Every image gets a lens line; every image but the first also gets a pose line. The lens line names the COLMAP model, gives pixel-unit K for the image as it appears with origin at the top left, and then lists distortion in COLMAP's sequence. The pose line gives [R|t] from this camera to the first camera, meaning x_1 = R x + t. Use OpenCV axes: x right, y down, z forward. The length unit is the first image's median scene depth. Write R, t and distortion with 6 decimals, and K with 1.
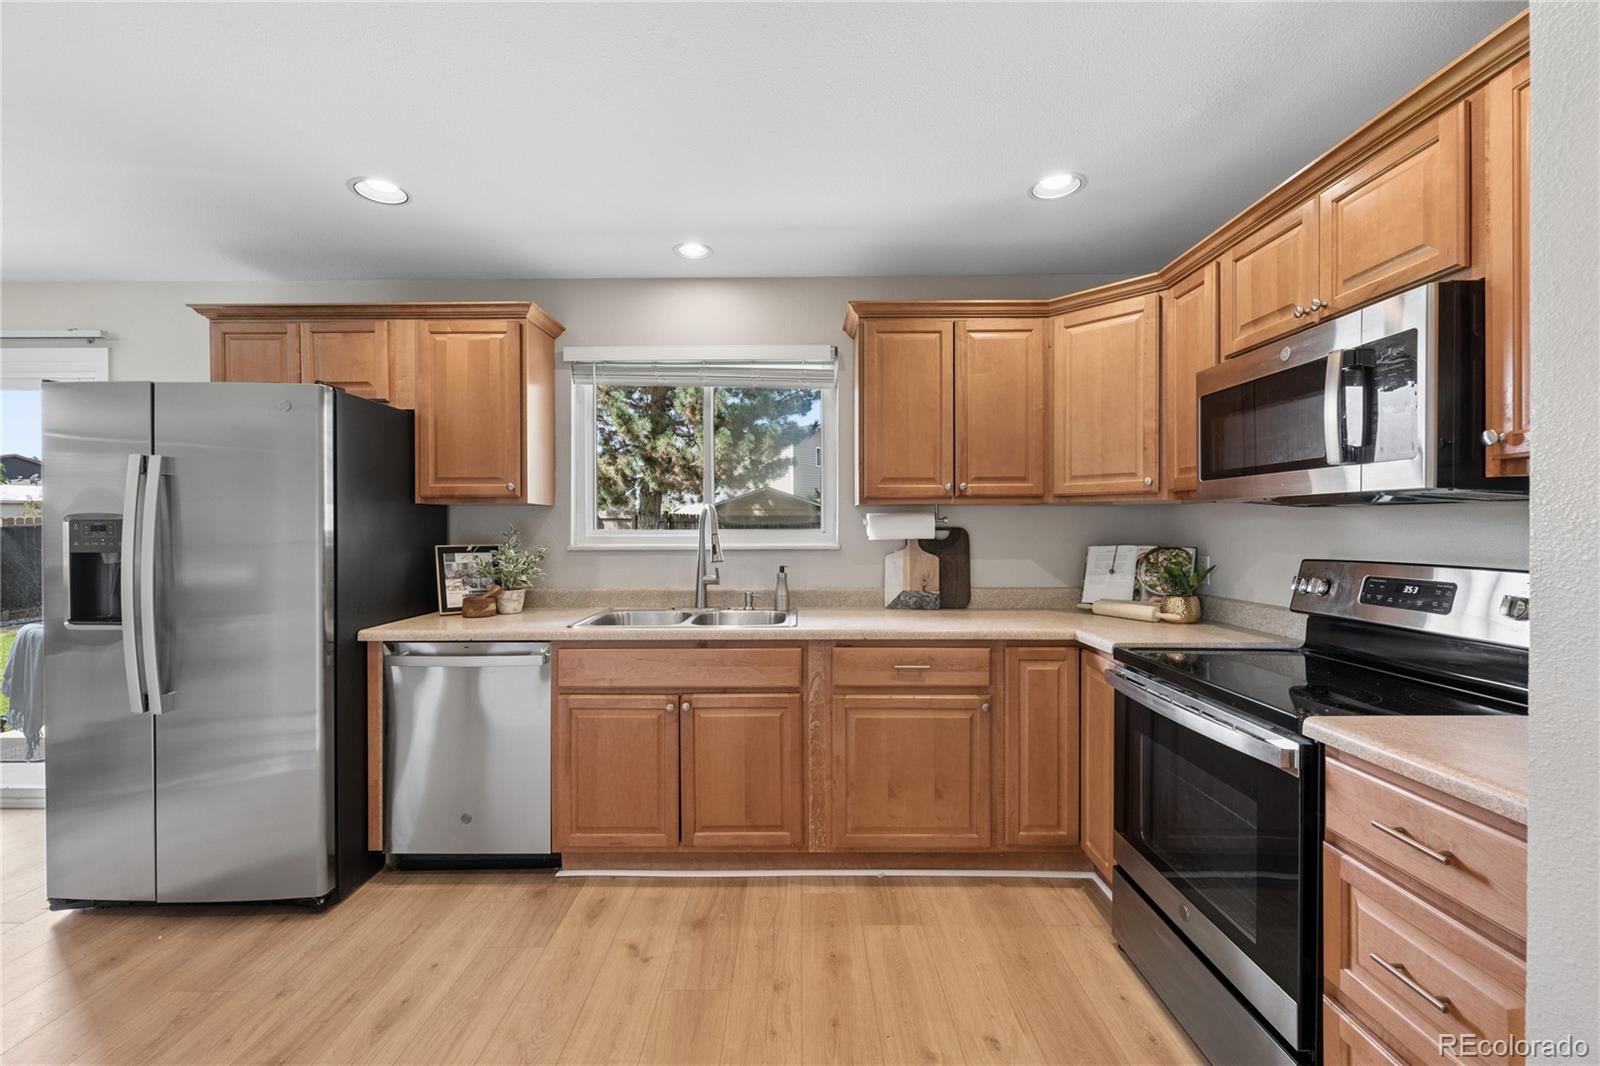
lens RADIAL K [[670.0, 0, 804.4], [0, 670.0, 531.3], [0, 0, 1]] dist [0.000050, -0.000008]
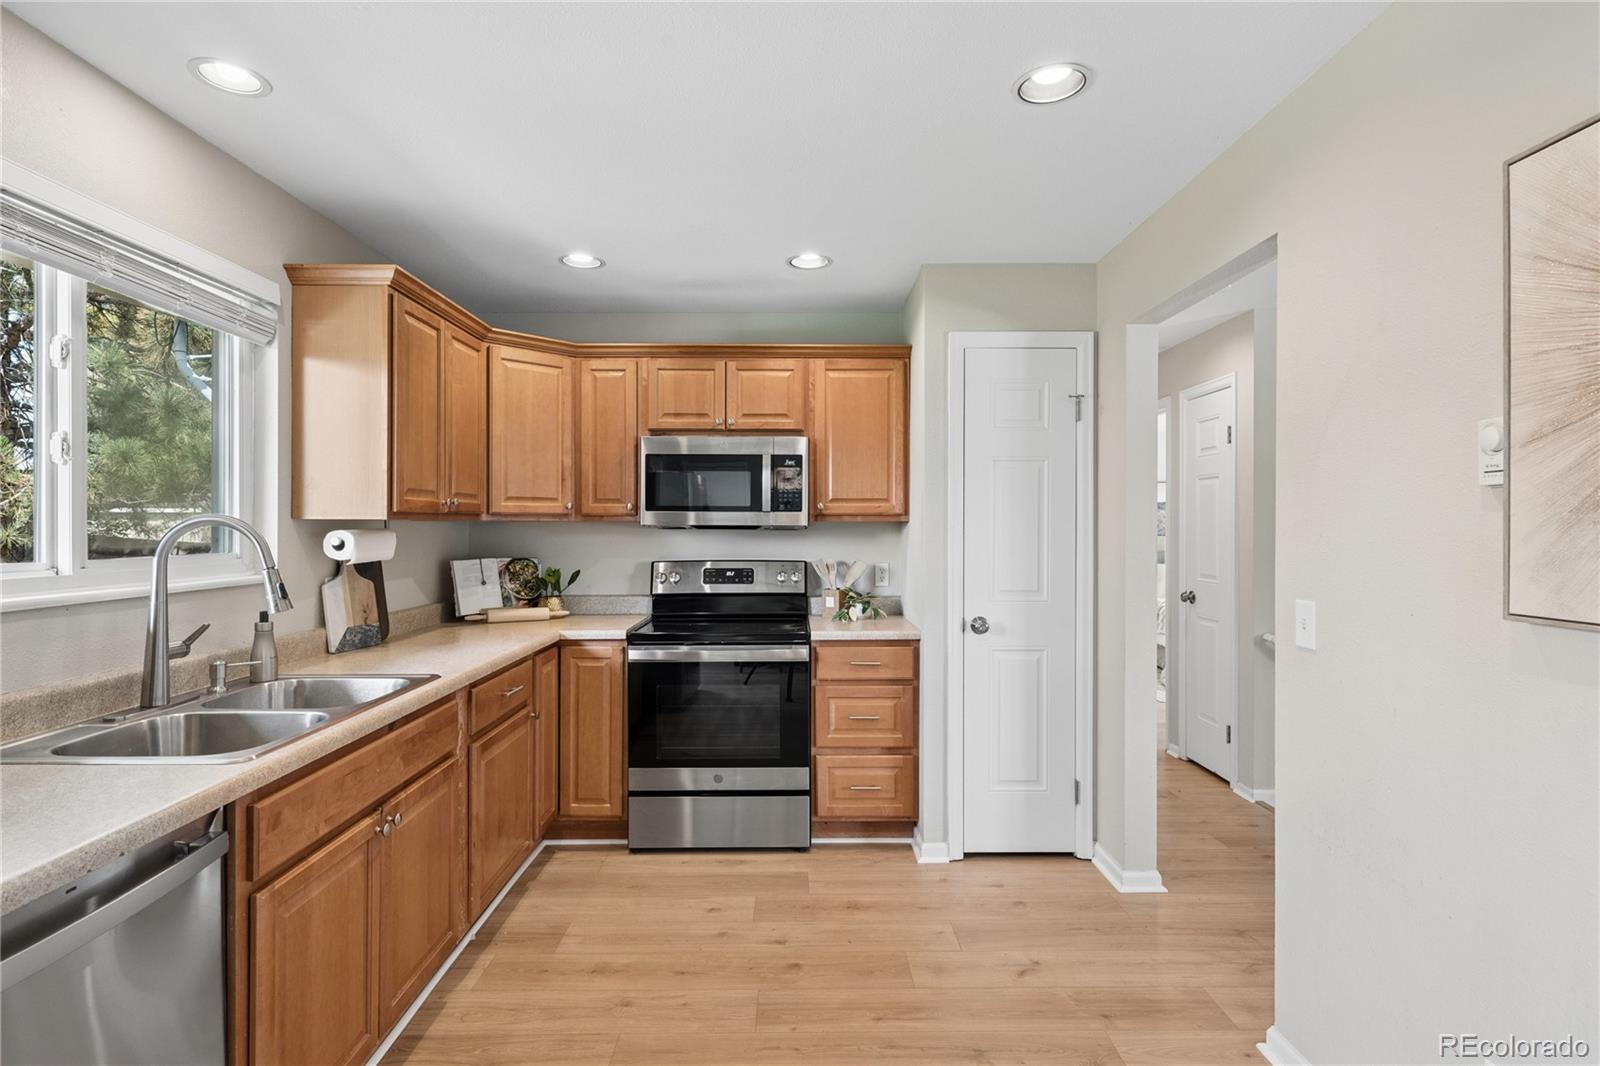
lens RADIAL K [[818.5, 0, 804.9], [0, 818.5, 528.0], [0, 0, 1]] dist [0.000906, -0.000123]
pose [[-0.051300, -0.000511, 0.998683, -1.033614], [0.004910, 0.999988, 0.000764, -0.031935], [-0.998671, 0.004943, -0.051297, 0.631321]]
